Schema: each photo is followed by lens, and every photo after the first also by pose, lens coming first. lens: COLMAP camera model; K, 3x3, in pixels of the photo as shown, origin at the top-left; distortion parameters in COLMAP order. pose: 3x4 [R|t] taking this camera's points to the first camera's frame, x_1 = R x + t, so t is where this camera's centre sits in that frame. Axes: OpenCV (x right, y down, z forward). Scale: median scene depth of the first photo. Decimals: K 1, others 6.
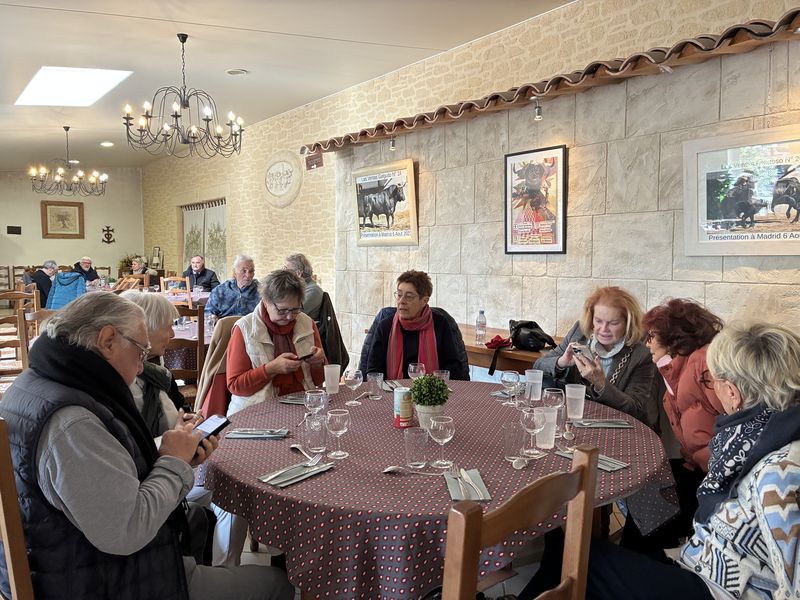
lens RADIAL K [[603.9, 0, 406.3], [0, 603.9, 297.0], [0, 0, 1]] dist [0.015853, 0.001505]
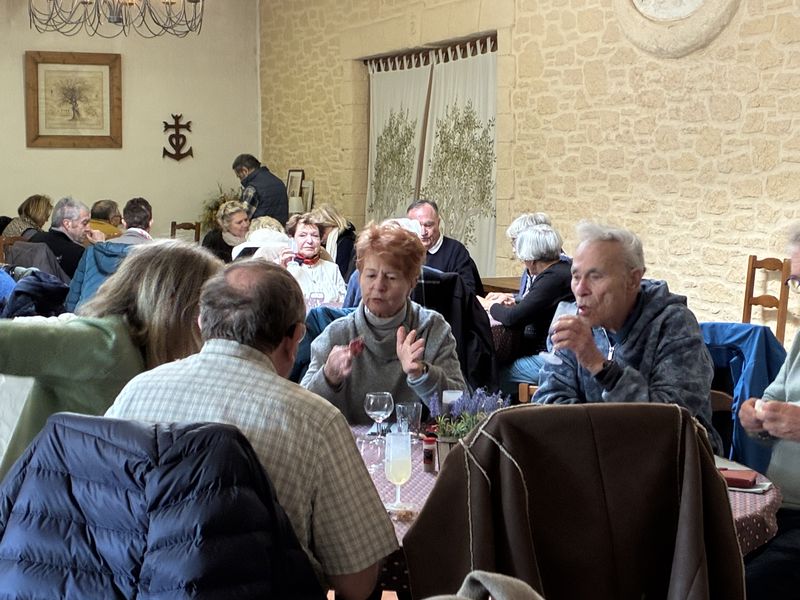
lens RADIAL K [[1608.6, 0, 398.0], [0, 1608.6, 305.1], [0, 0, 1]] dist [0.080921, 0.000000]
pose [[0.957732, 0.025950, -0.286488, -0.093498], [-0.024431, 0.999662, 0.008877, -0.013699], [0.286621, -0.001503, 0.958043, 0.092329]]
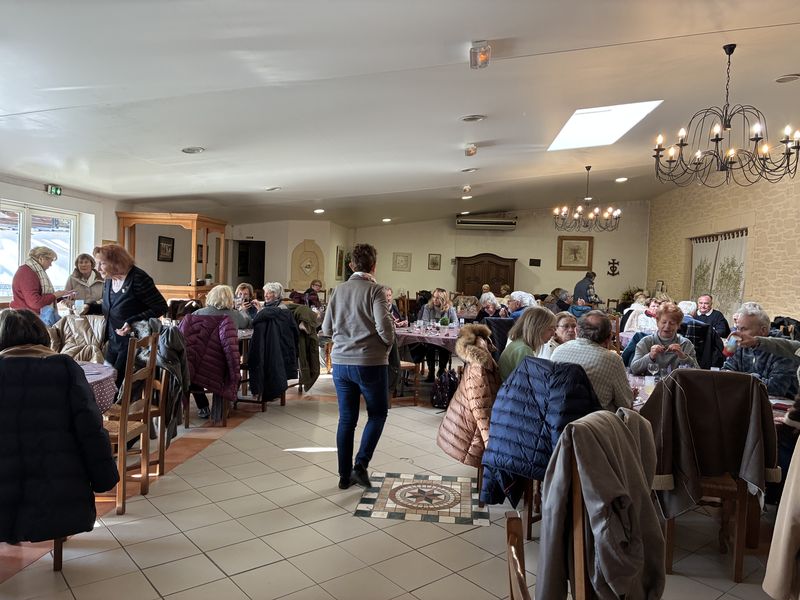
lens RADIAL K [[603.9, 0, 406.1], [0, 603.9, 298.0], [0, 0, 1]] dist [0.015853, 0.001505]
pose [[0.714129, 0.051386, -0.698125, -0.040382], [-0.083949, 0.996391, -0.012534, -0.014064], [0.694962, 0.067558, 0.715866, 0.047635]]
